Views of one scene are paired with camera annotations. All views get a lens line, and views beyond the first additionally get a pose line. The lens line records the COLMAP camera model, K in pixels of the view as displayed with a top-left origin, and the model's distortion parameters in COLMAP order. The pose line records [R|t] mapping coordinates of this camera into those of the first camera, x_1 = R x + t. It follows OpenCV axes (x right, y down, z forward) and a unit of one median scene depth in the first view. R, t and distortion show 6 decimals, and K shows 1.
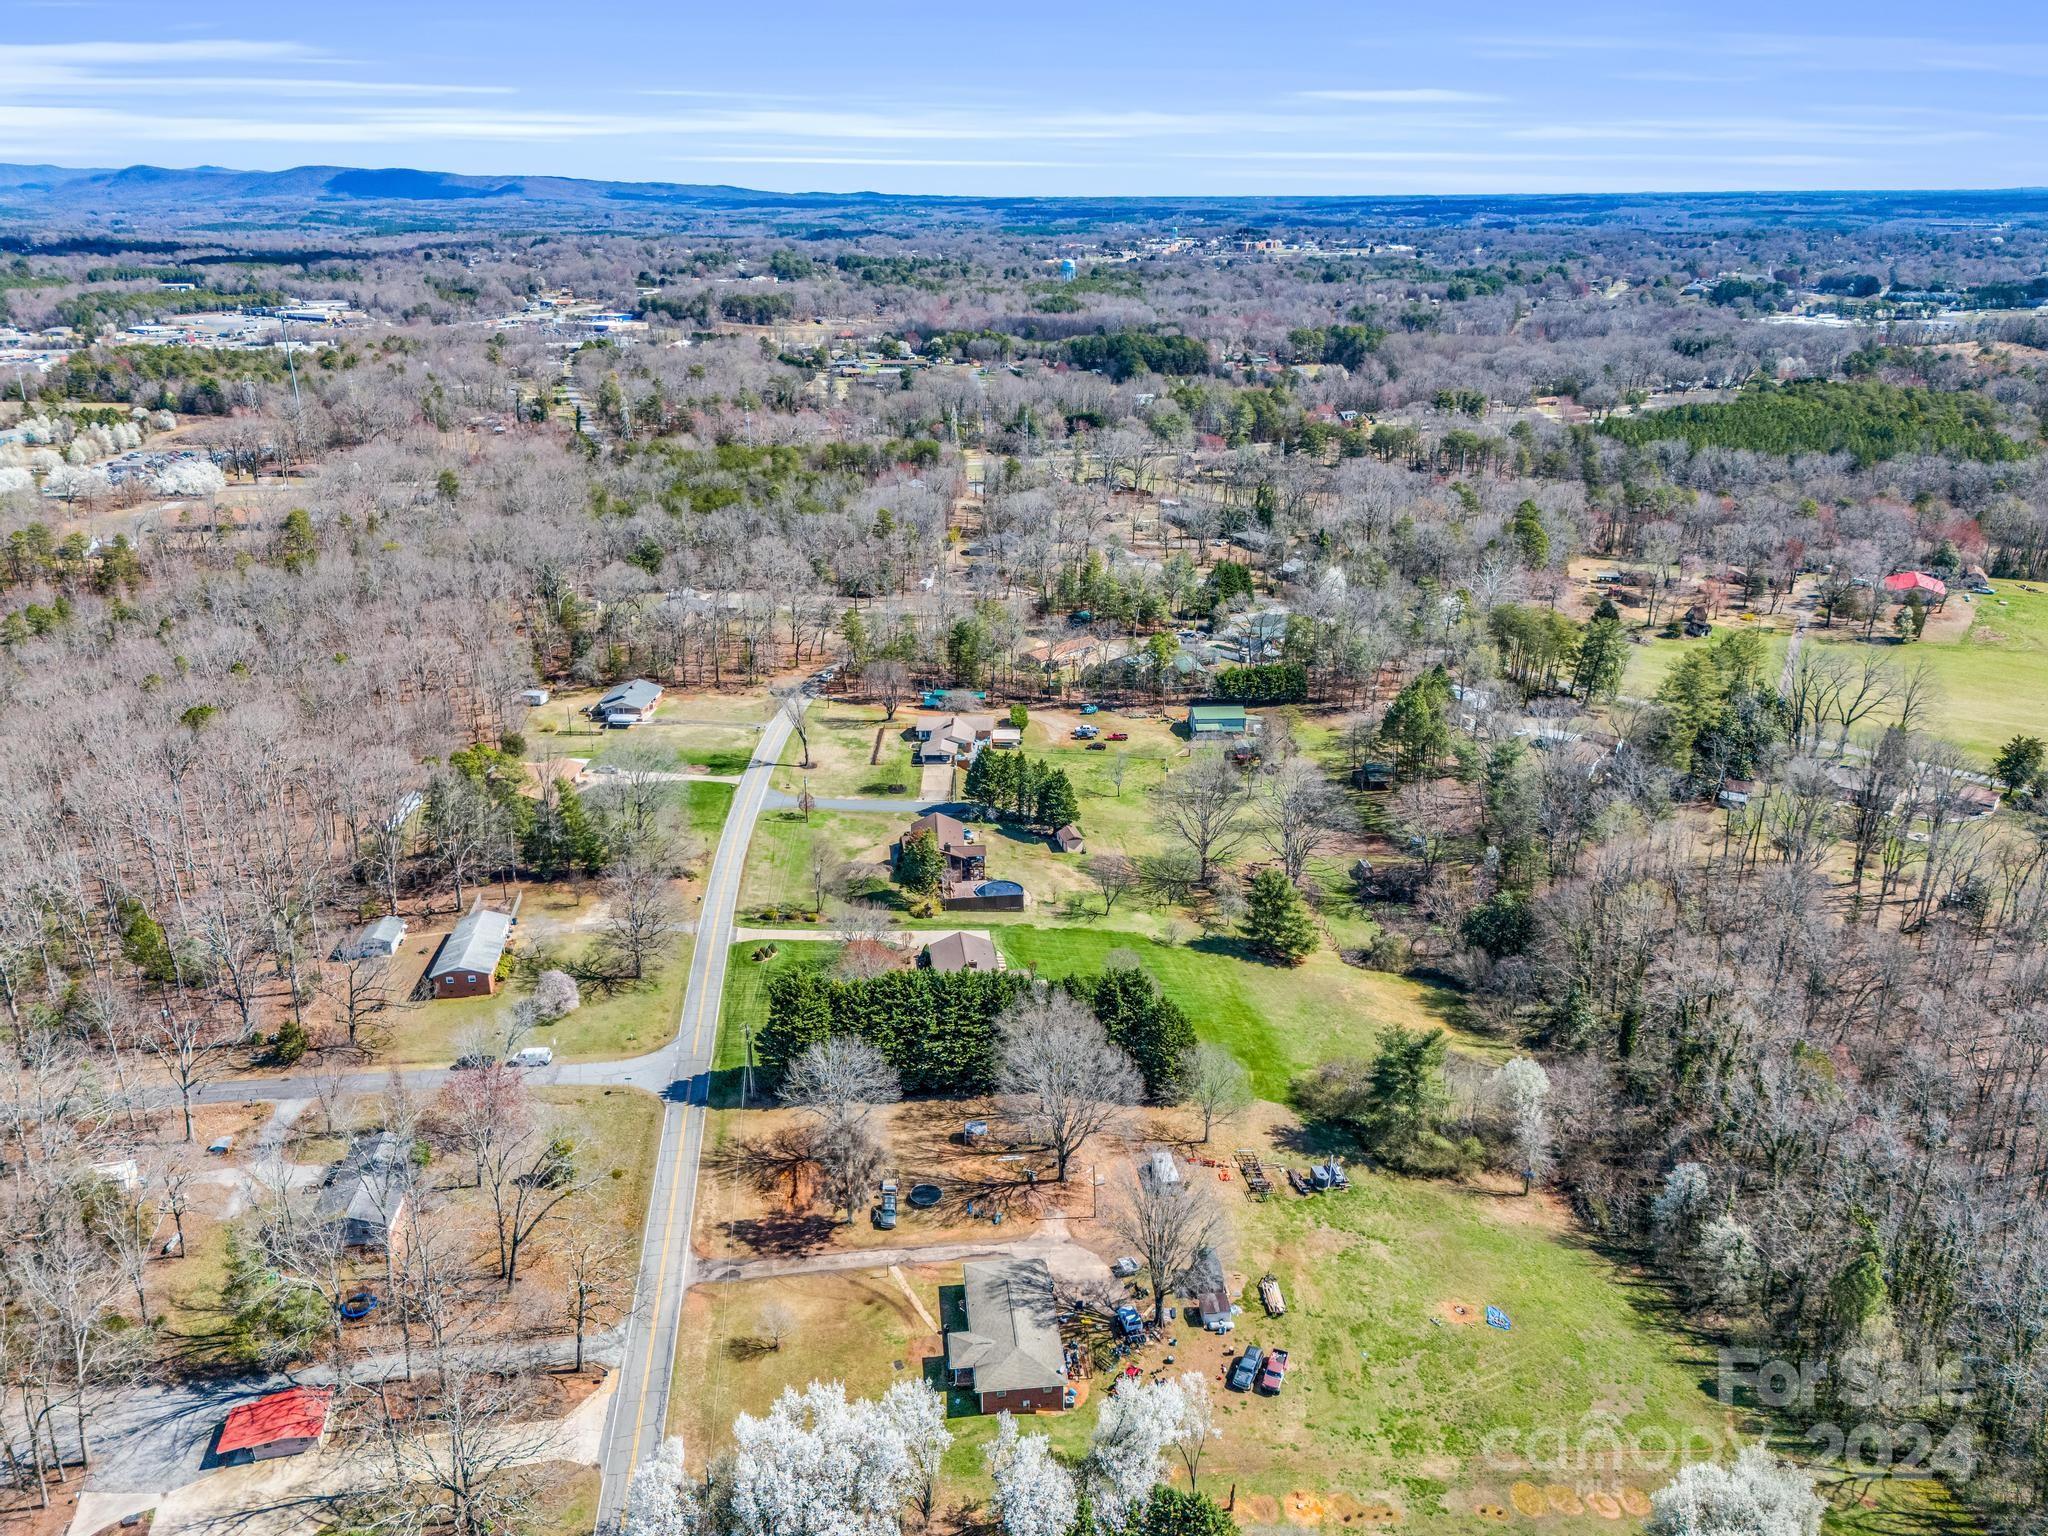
lens RADIAL K [[1541.2, 0, 1024.0], [0, 1541.2, 768.0], [0, 0, 1]] dist [0.081234, -0.105150]
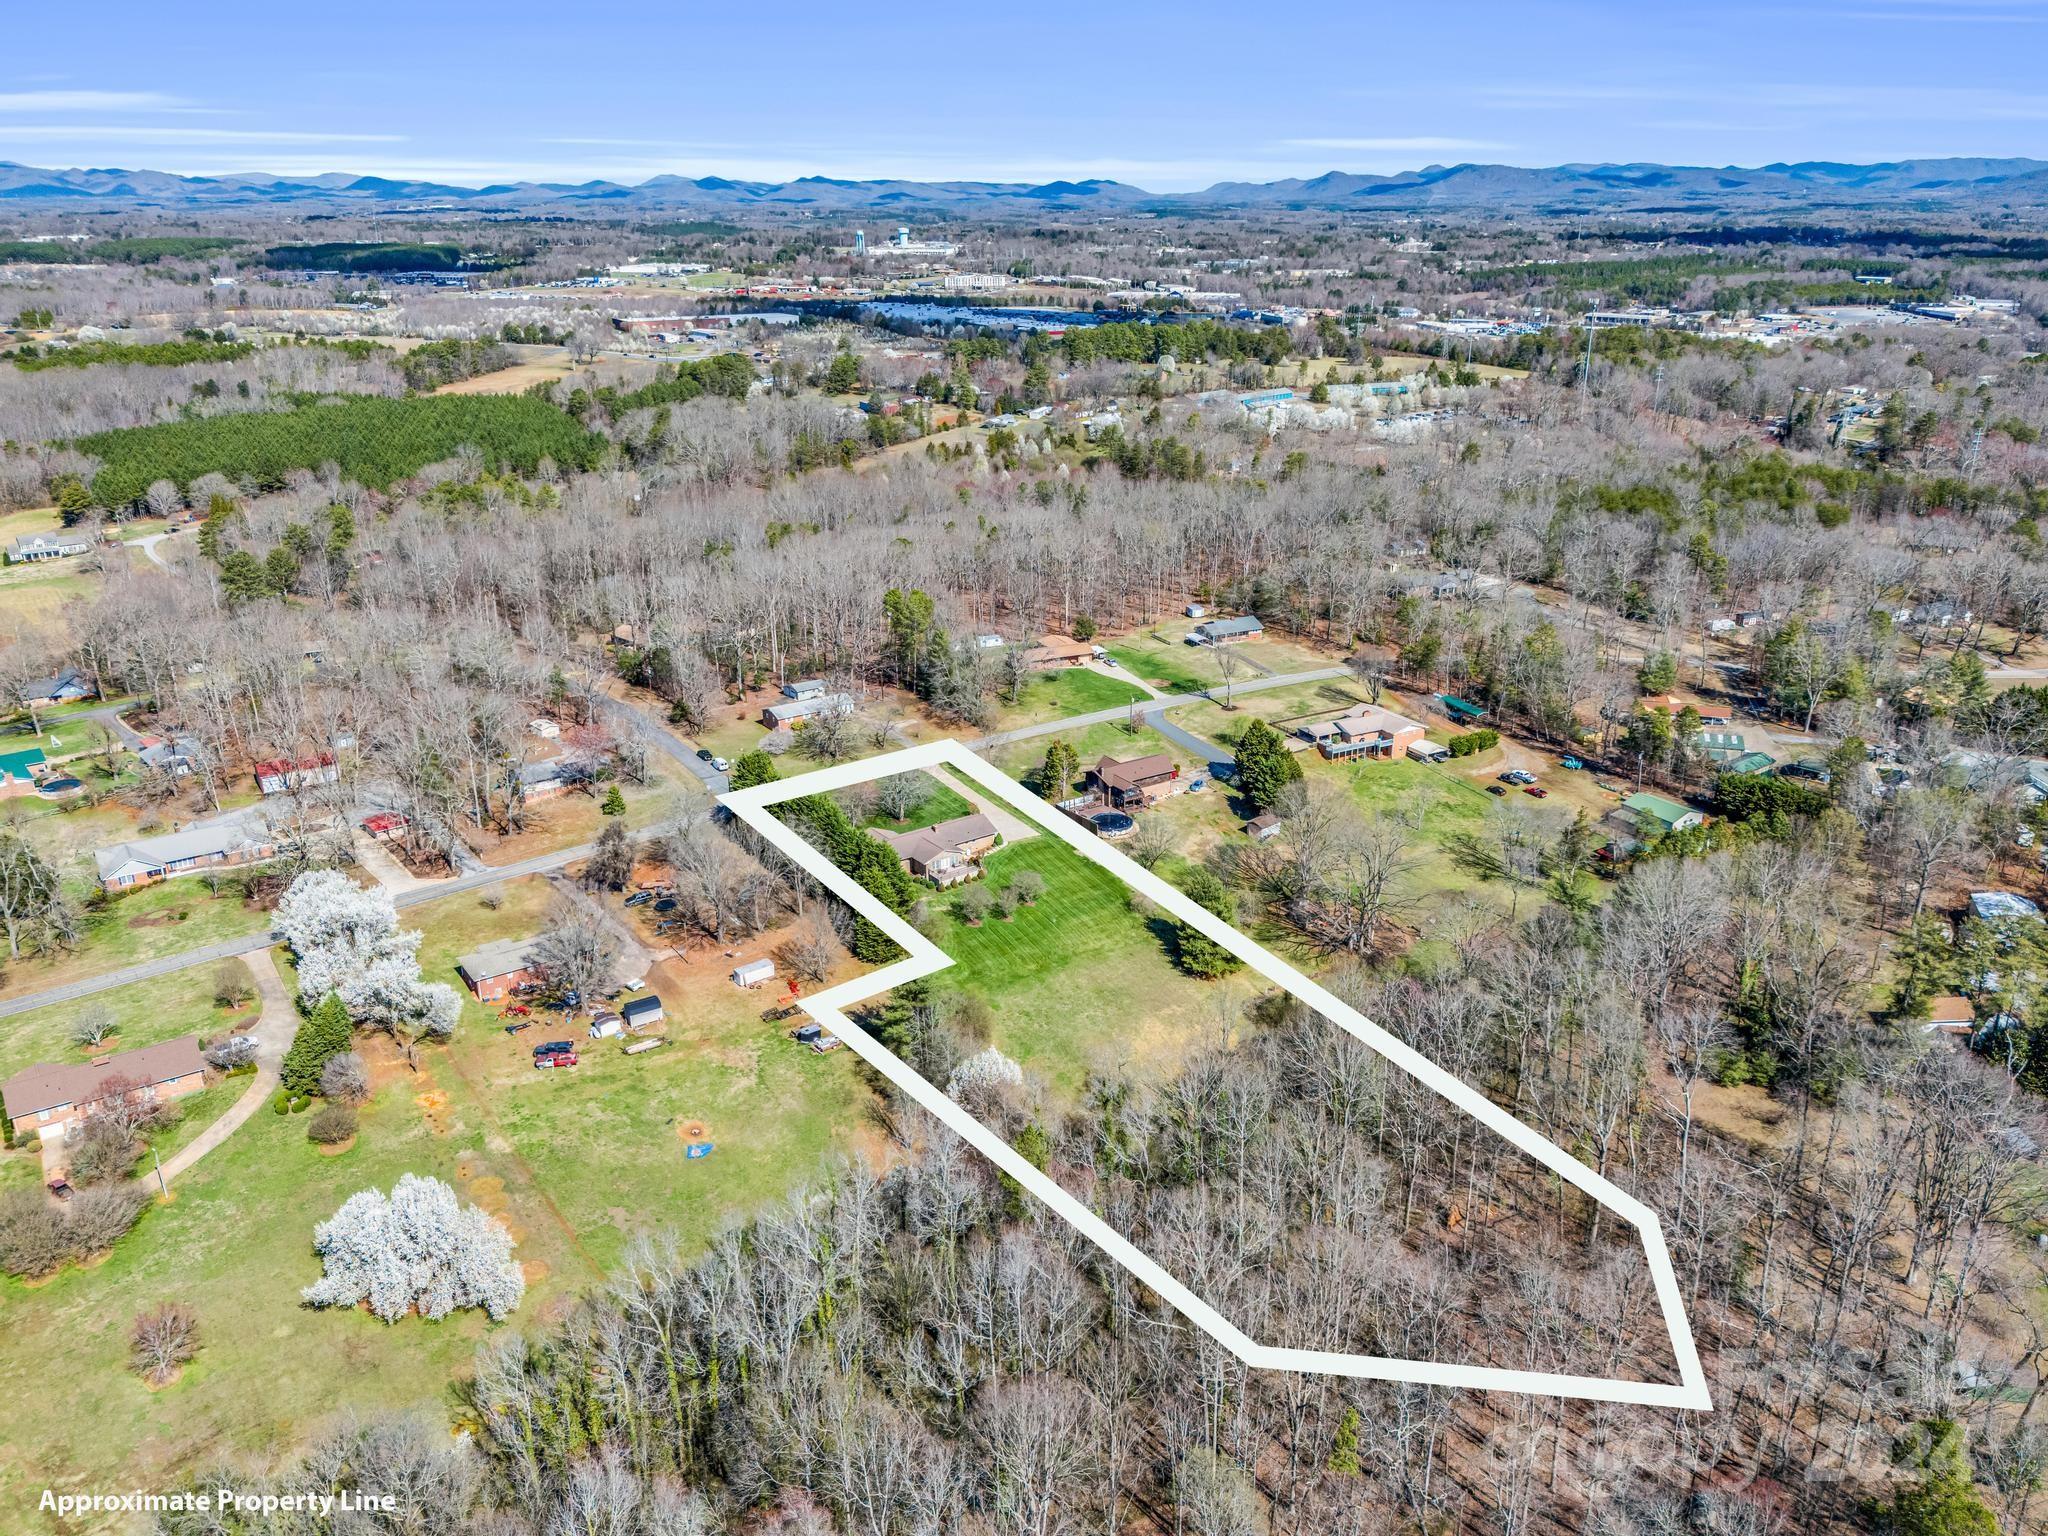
lens RADIAL K [[1541.2, 0, 1024.0], [0, 1541.2, 768.0], [0, 0, 1]] dist [0.081234, -0.105150]
pose [[0.492030, 0.307190, -0.814580, 0.637188], [-0.304280, 0.937346, 0.169693, -0.094386], [0.815671, 0.164366, 0.554675, 0.247644]]
